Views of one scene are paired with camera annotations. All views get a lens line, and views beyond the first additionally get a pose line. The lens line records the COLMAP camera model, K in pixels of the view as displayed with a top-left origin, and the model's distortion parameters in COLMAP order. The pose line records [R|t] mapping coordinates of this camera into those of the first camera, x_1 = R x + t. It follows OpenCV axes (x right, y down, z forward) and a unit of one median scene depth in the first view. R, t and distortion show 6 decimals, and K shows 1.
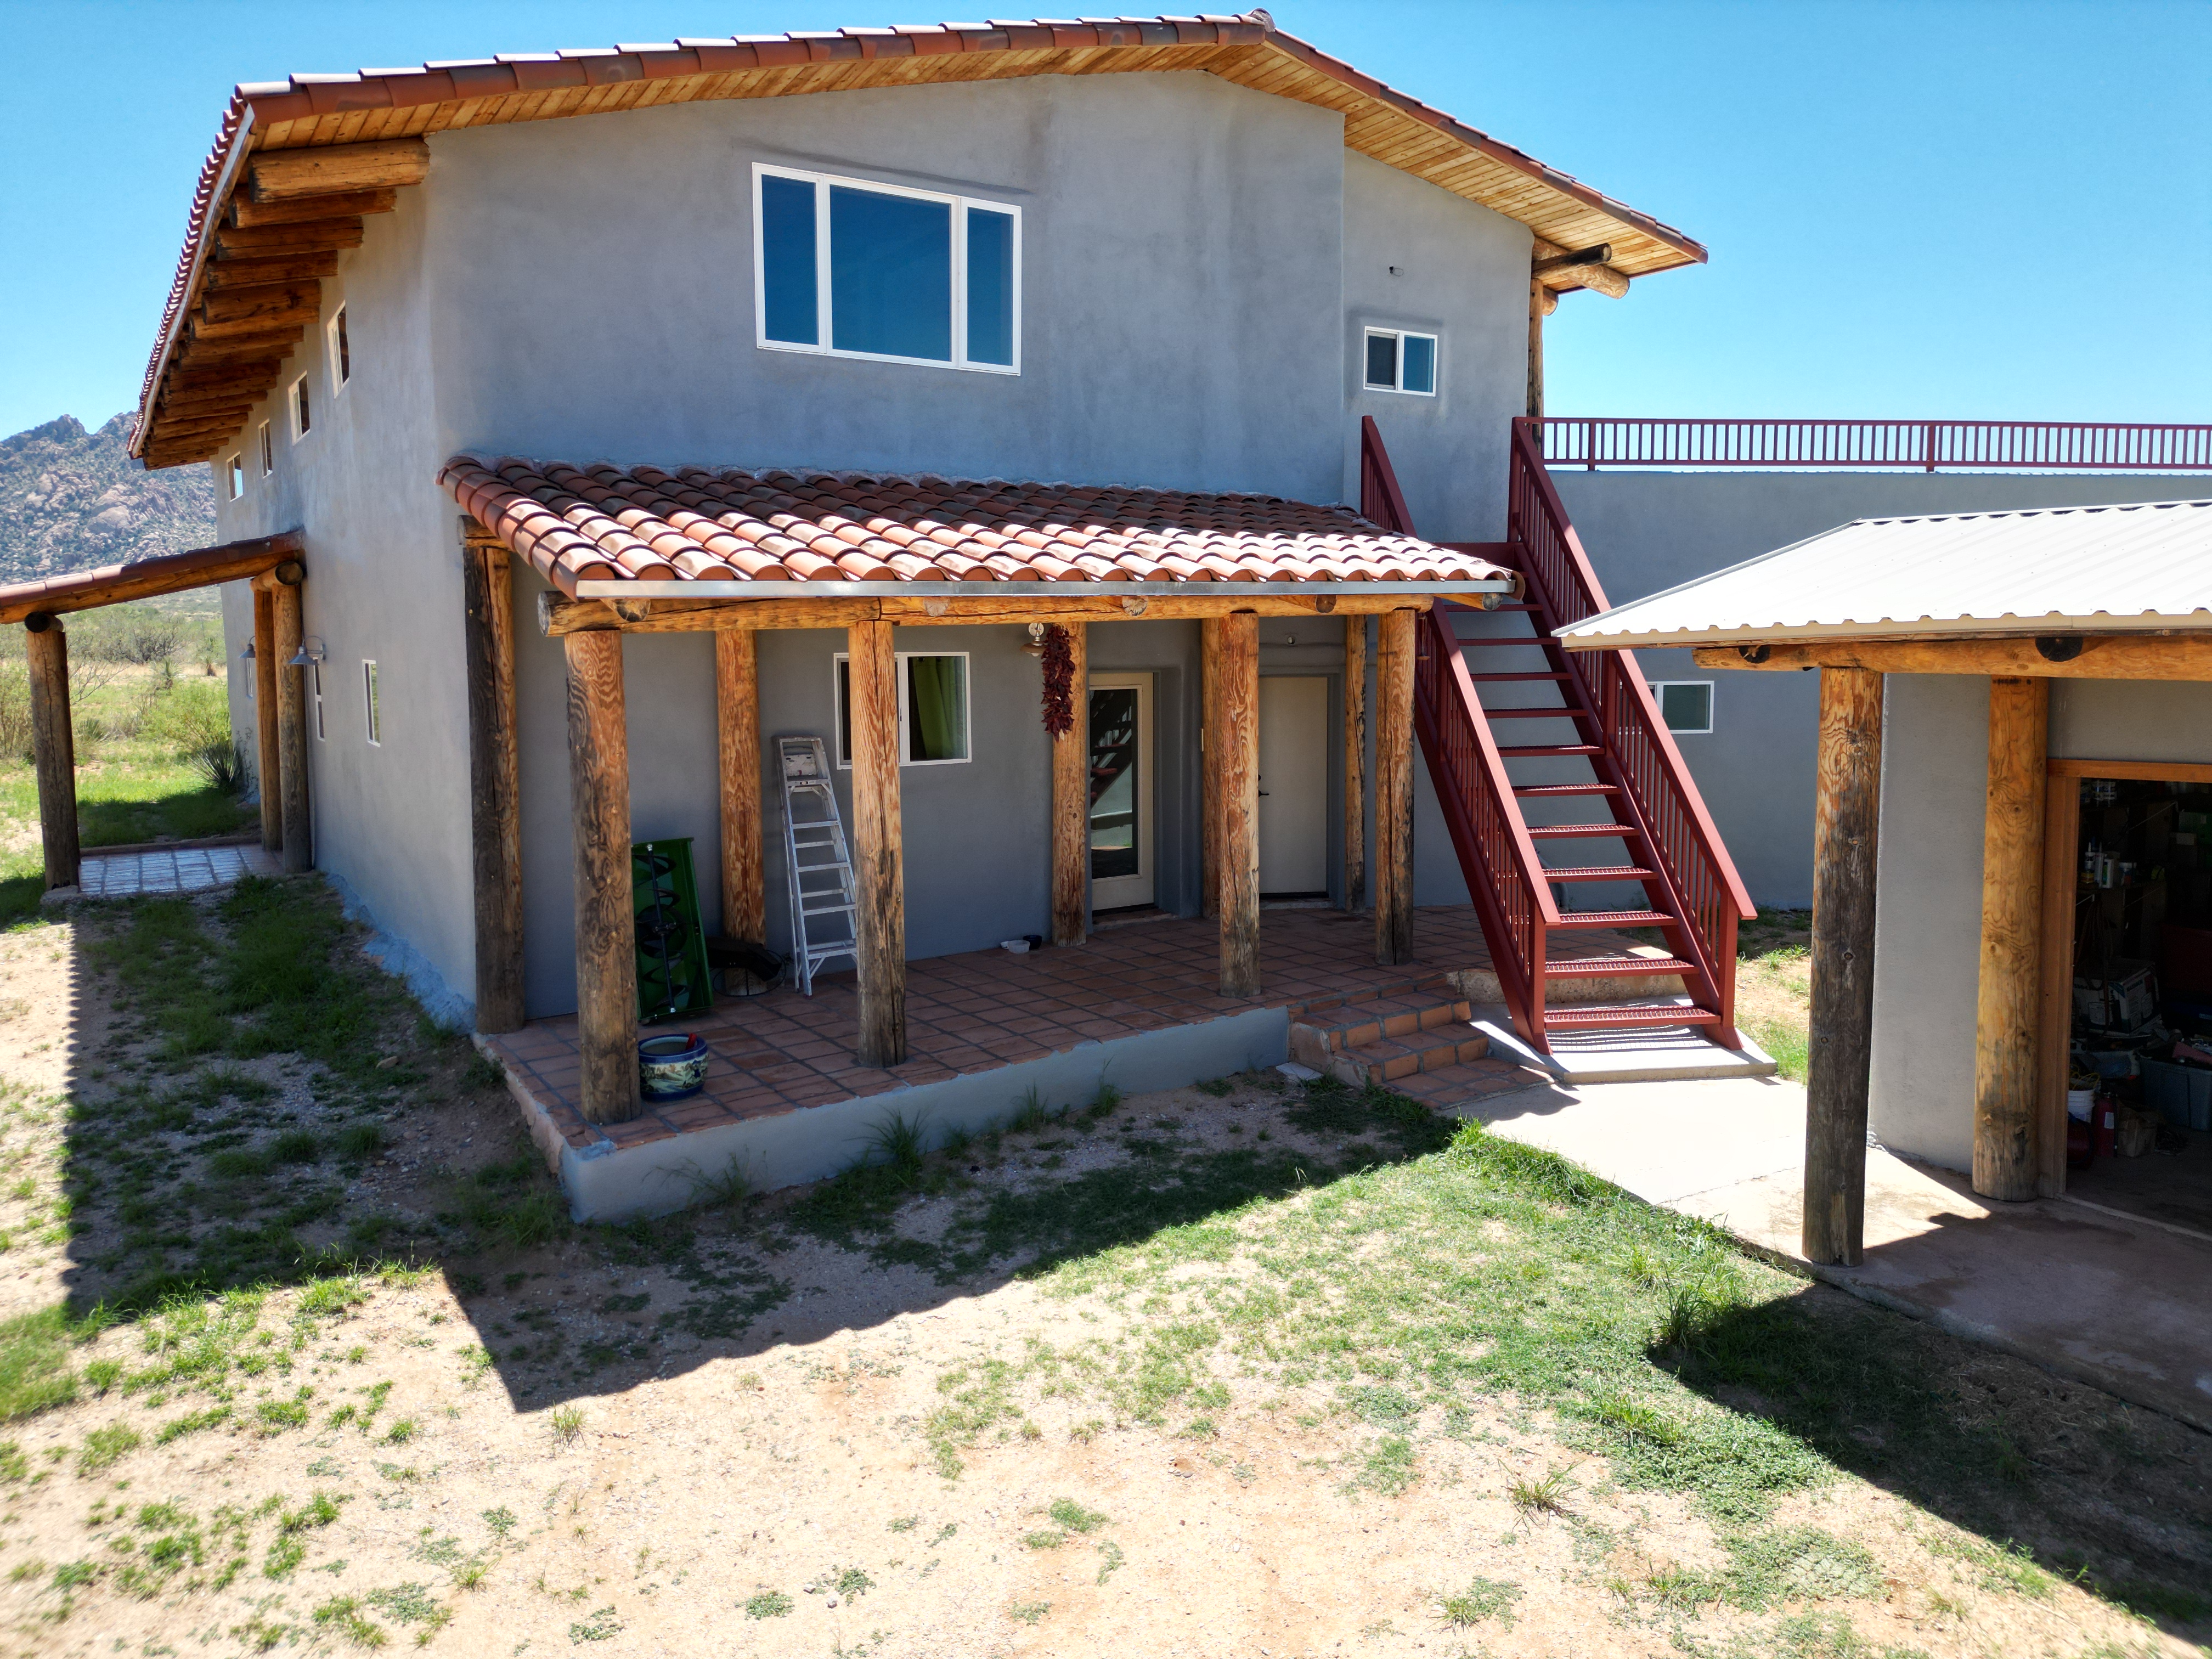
lens RADIAL K [[1546.8, 0, 1132.7], [0, 1546.8, 770.7], [0, 0, 1]] dist [0.073908, -0.076281]
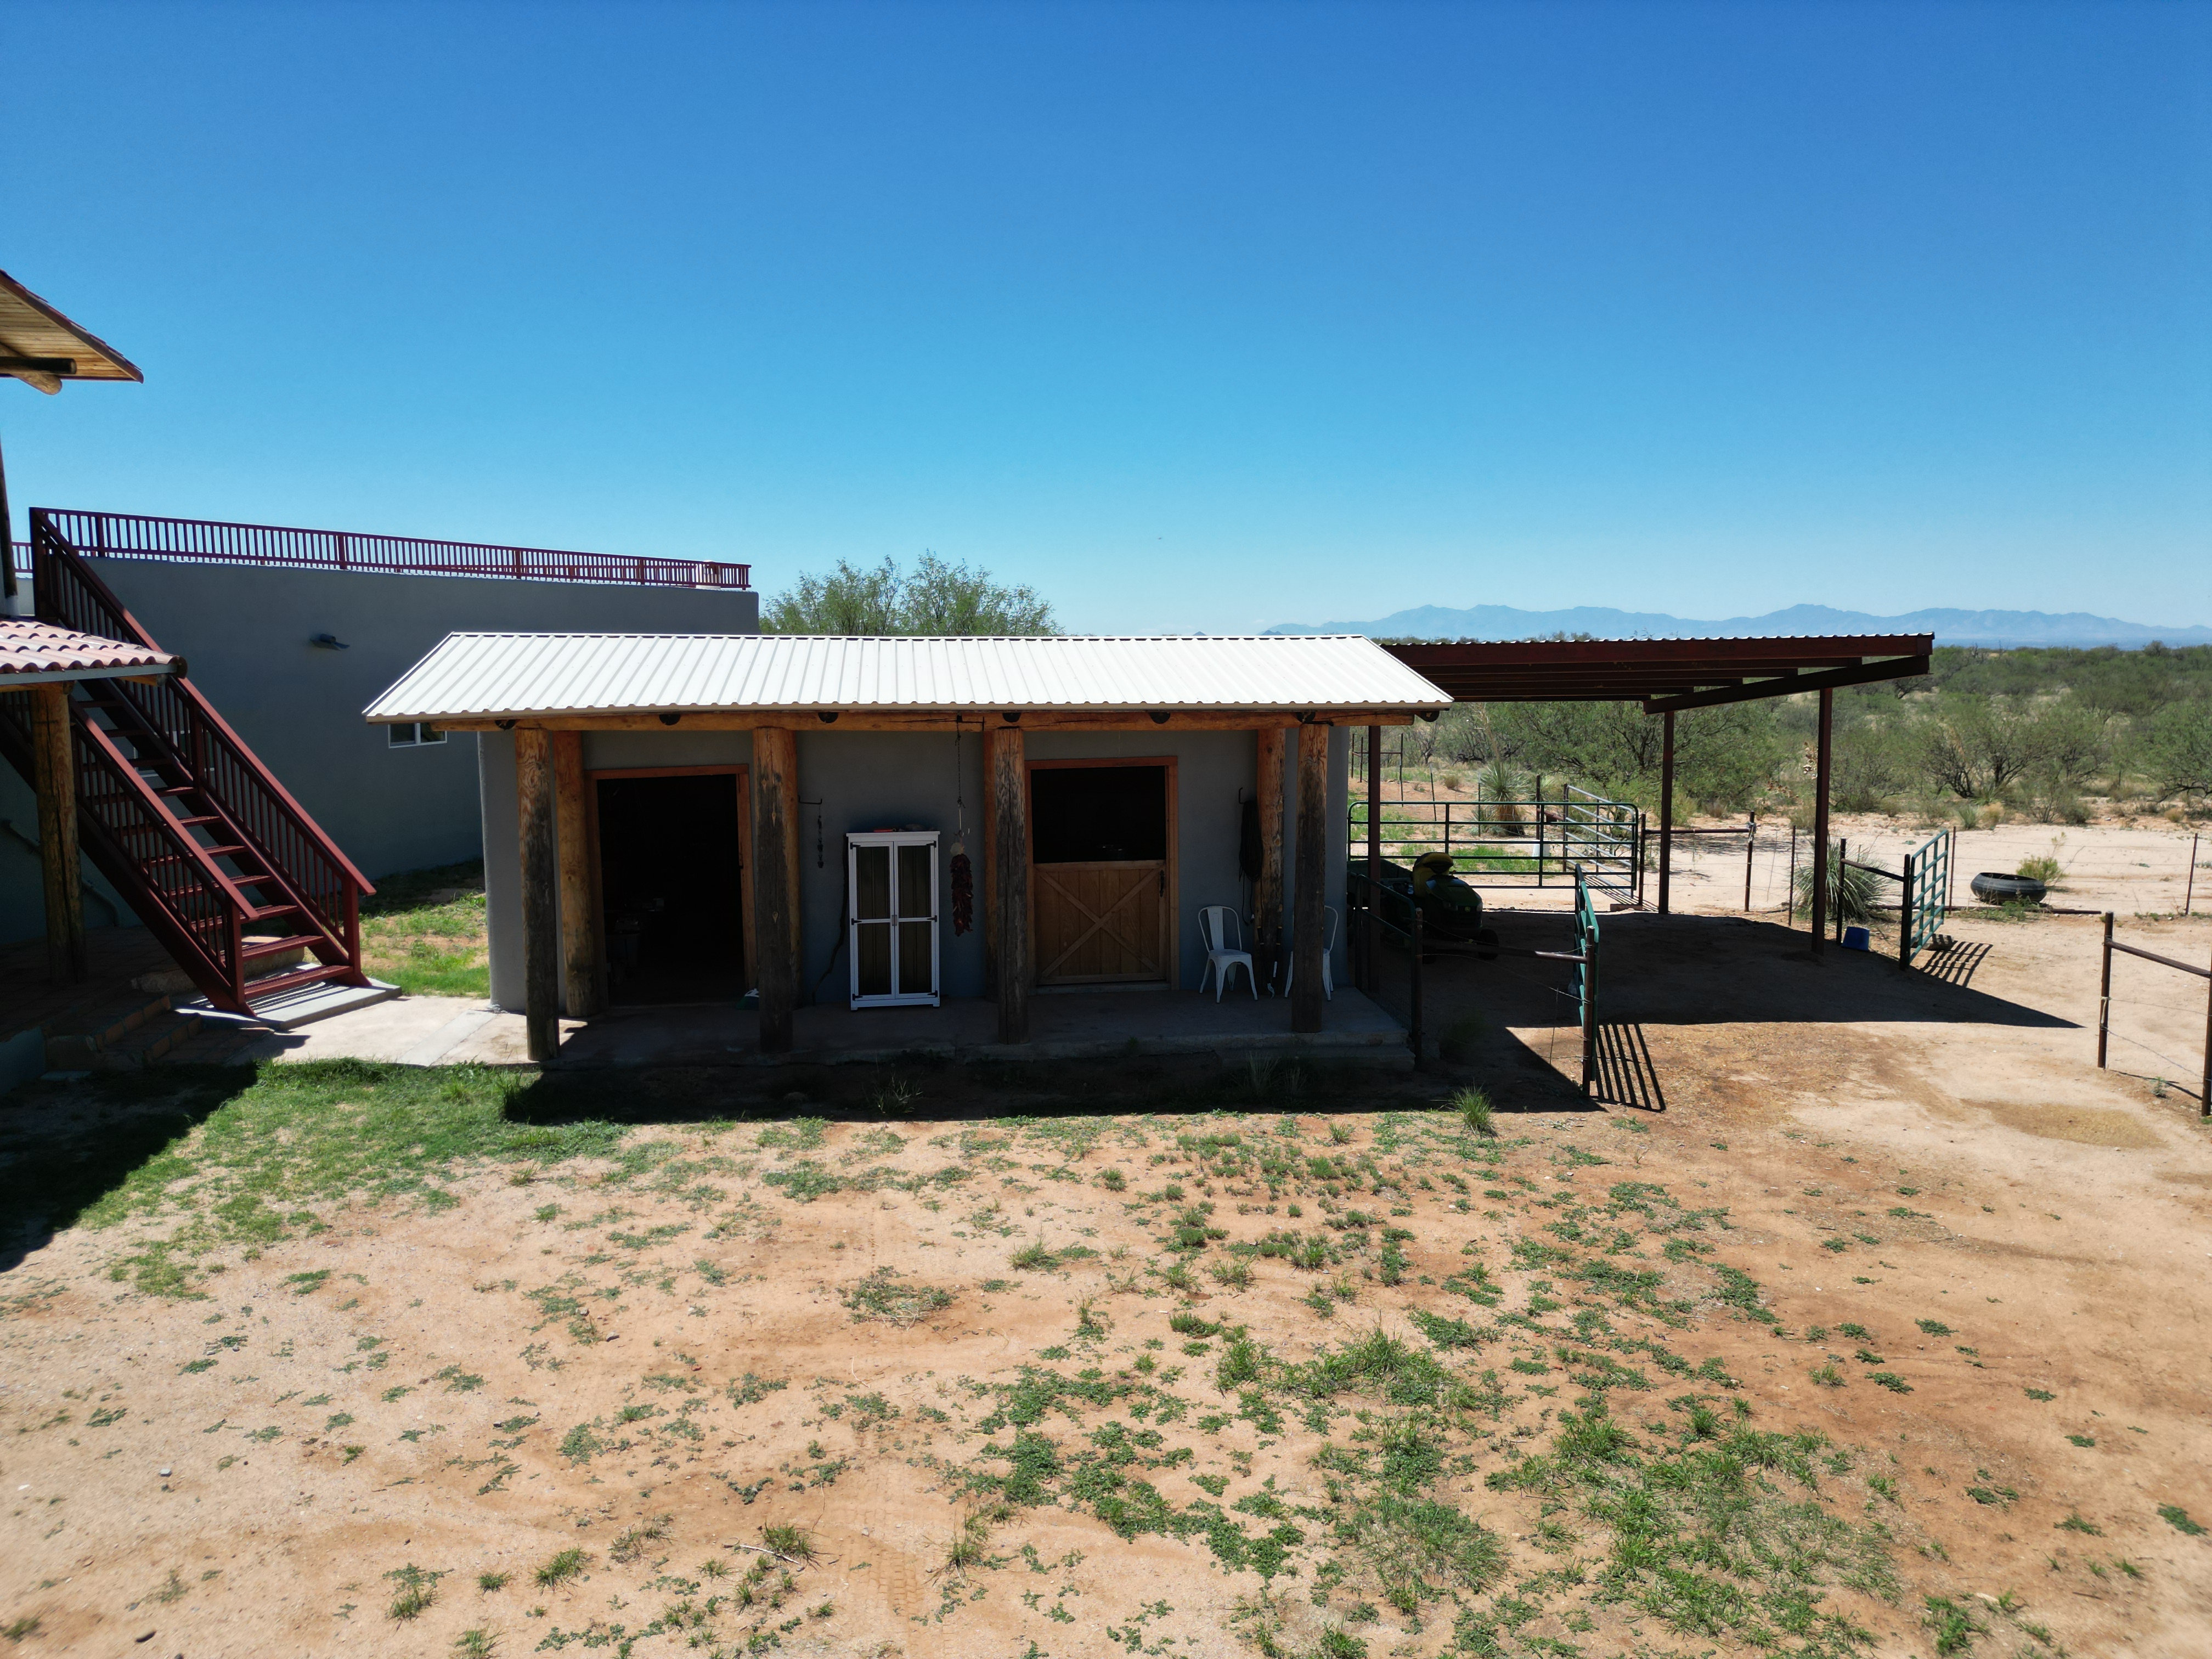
lens RADIAL K [[1546.8, 0, 1132.7], [0, 1546.8, 770.7], [0, 0, 1]] dist [0.073908, -0.076281]
pose [[0.426751, -0.073582, 0.901371, -0.792695], [0.078522, 0.995935, 0.044126, -0.038185], [-0.900954, 0.051947, 0.430794, -0.361495]]
